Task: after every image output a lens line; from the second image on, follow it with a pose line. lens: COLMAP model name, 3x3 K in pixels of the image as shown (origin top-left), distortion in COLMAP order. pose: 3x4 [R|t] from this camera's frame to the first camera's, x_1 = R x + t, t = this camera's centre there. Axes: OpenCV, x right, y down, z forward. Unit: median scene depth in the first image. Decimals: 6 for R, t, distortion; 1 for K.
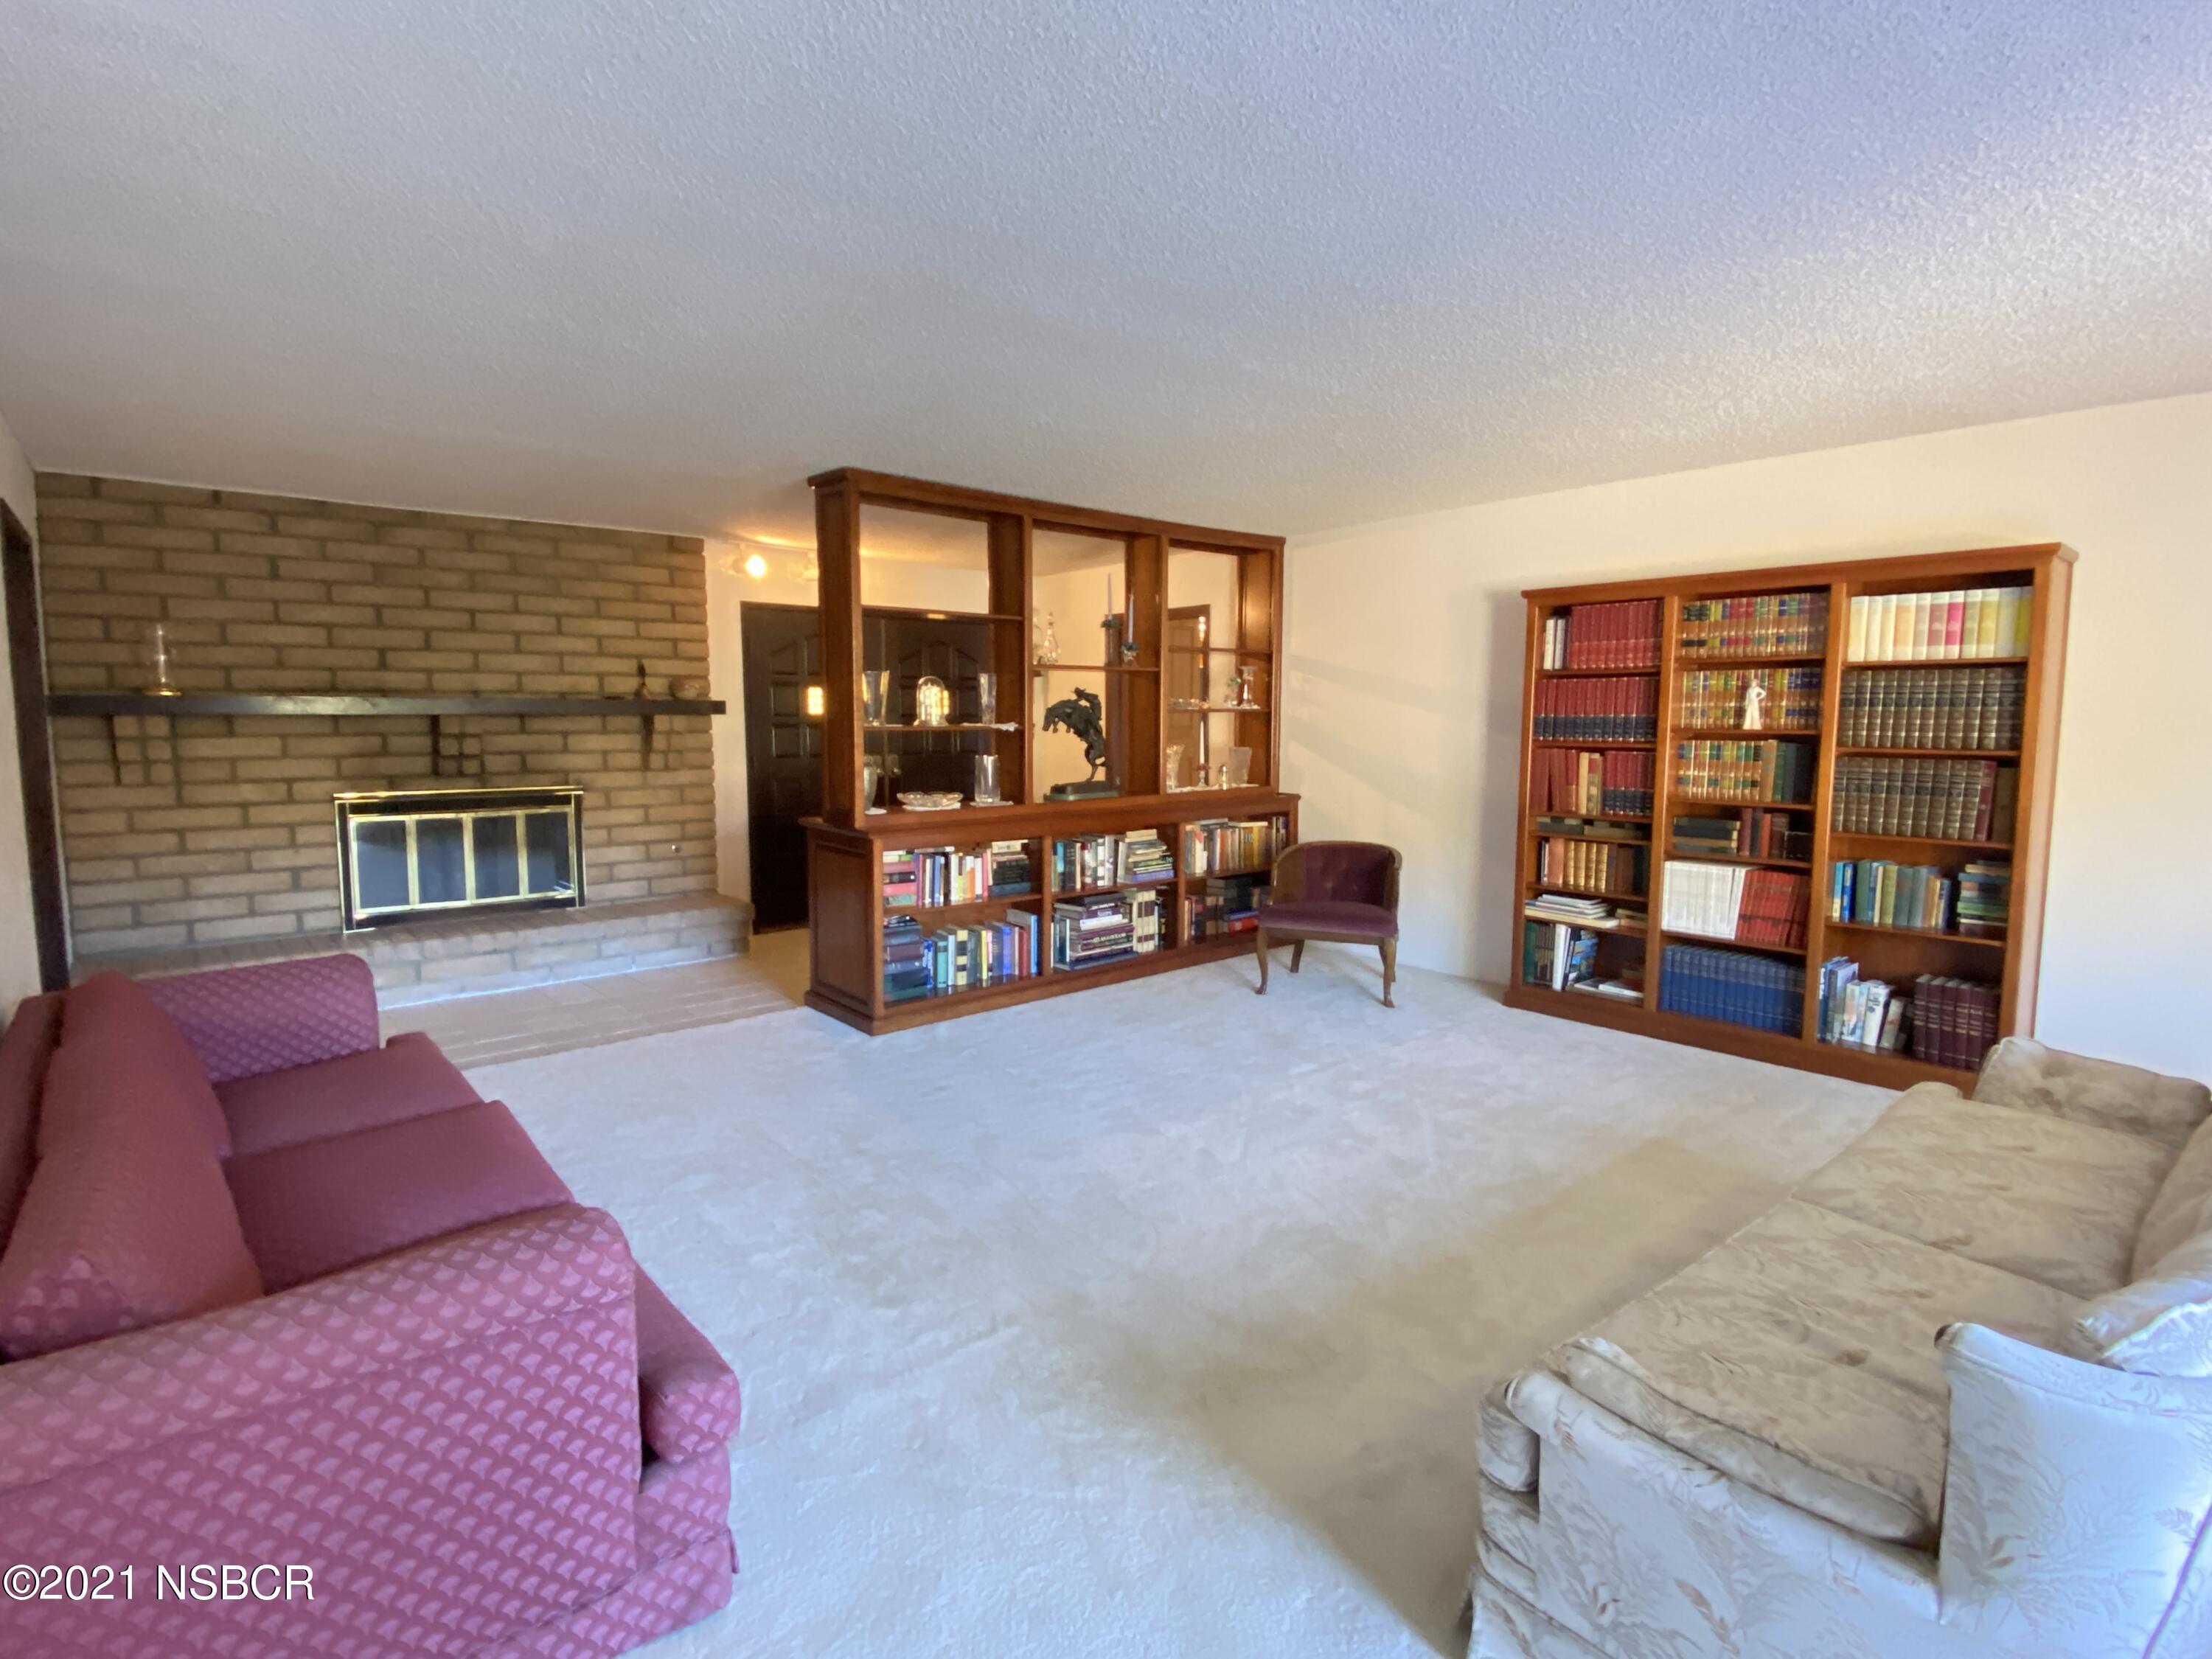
lens RADIAL K [[1103.3, 0, 1106.0], [0, 1103.3, 829.5], [0, 0, 1]] dist [0.030266, -0.000080]
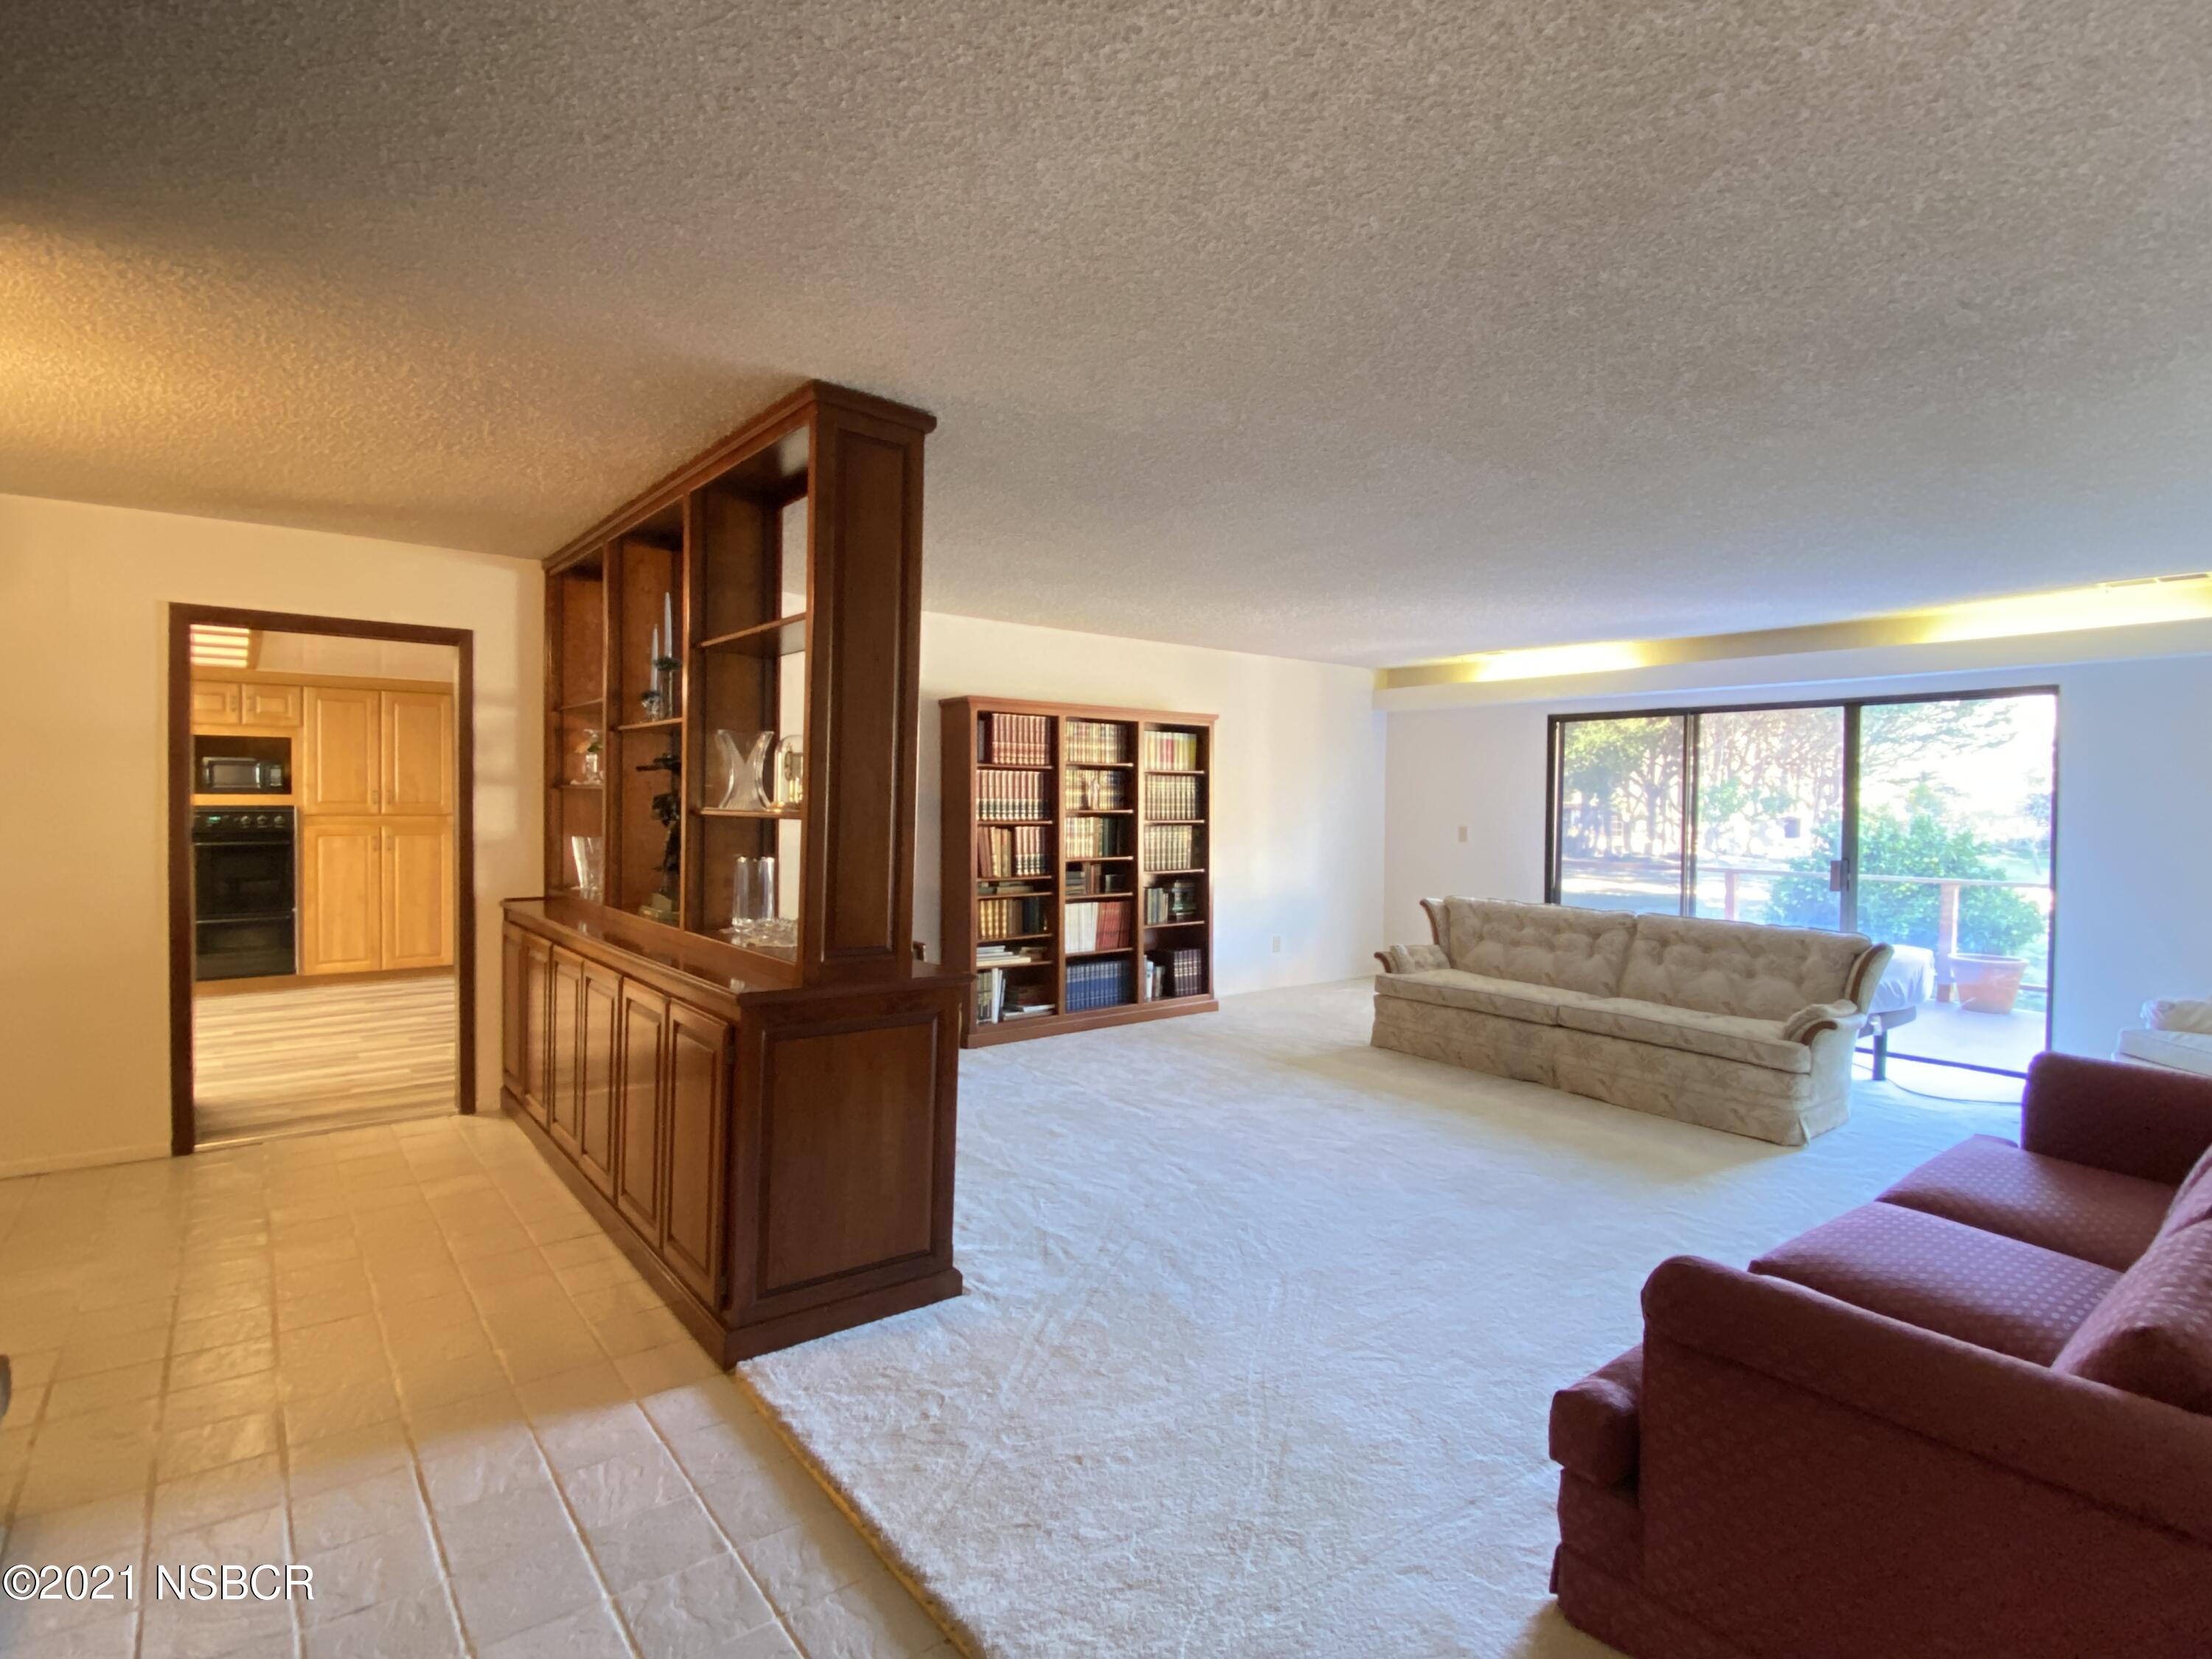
lens RADIAL K [[1103.3, 0, 1106.0], [0, 1103.3, 829.5], [0, 0, 1]] dist [0.030266, -0.000080]
pose [[0.019788, -0.028048, 0.999411, -0.914700], [0.082831, 0.996216, 0.026318, -0.101502], [-0.996367, 0.082262, 0.022036, 0.944775]]
